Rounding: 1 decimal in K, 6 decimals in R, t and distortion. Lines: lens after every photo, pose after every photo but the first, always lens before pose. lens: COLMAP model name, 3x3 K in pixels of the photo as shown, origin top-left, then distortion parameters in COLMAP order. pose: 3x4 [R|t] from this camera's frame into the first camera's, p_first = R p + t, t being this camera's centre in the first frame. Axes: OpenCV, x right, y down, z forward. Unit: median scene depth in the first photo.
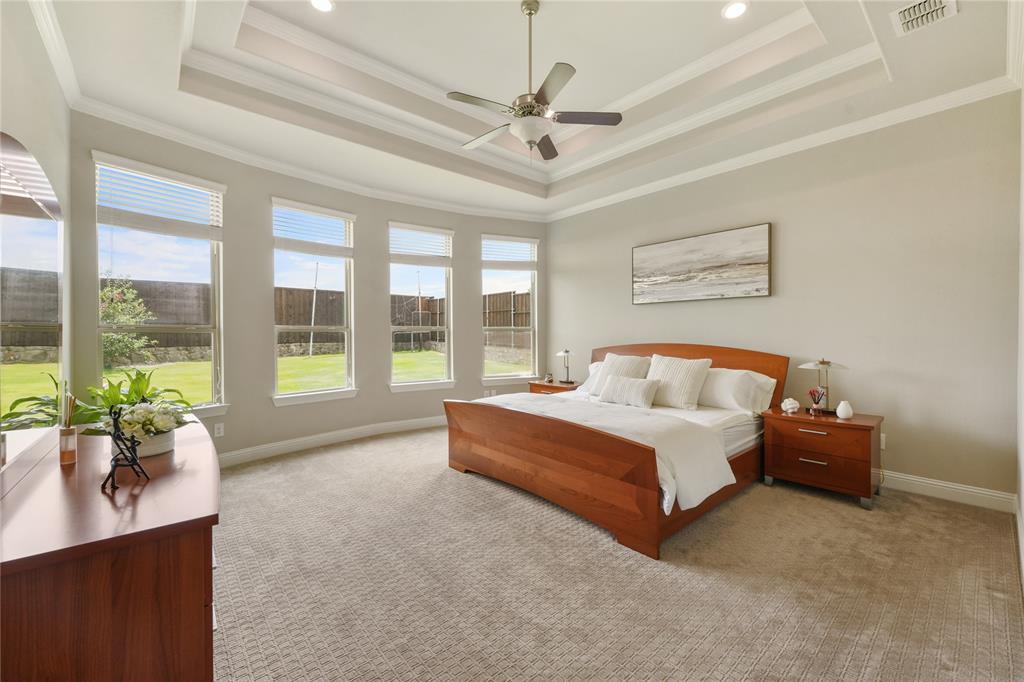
lens RADIAL K [[414.3, 0, 516.6], [0, 414.3, 343.4], [0, 0, 1]] dist [0.003320, -0.000169]
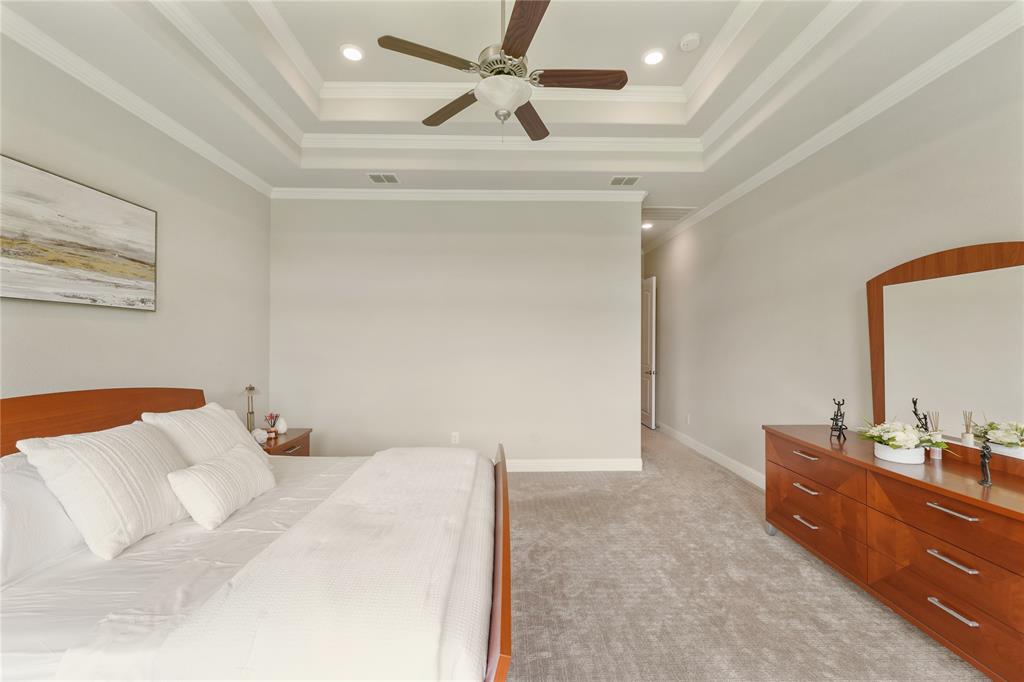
lens RADIAL K [[414.3, 0, 516.3], [0, 414.3, 340.7], [0, 0, 1]] dist [0.003320, -0.000169]
pose [[-0.770464, 0.004902, 0.637464, -0.320297], [0.018184, 0.999733, 0.014290, -0.058444], [-0.637224, 0.022601, -0.770347, 1.081142]]
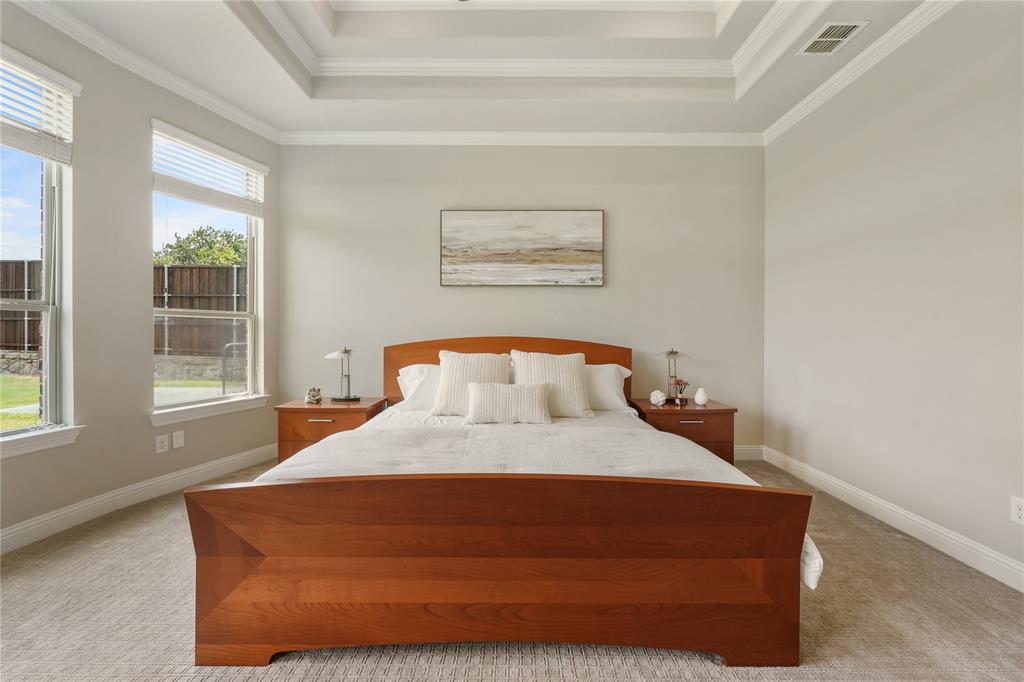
lens RADIAL K [[414.3, 0, 512.6], [0, 414.3, 334.3], [0, 0, 1]] dist [0.003320, -0.000169]
pose [[0.658601, 0.001839, 0.752490, -0.237353], [0.013407, 0.999810, -0.014178, 0.007596], [-0.752373, 0.019426, 0.658451, 0.491172]]
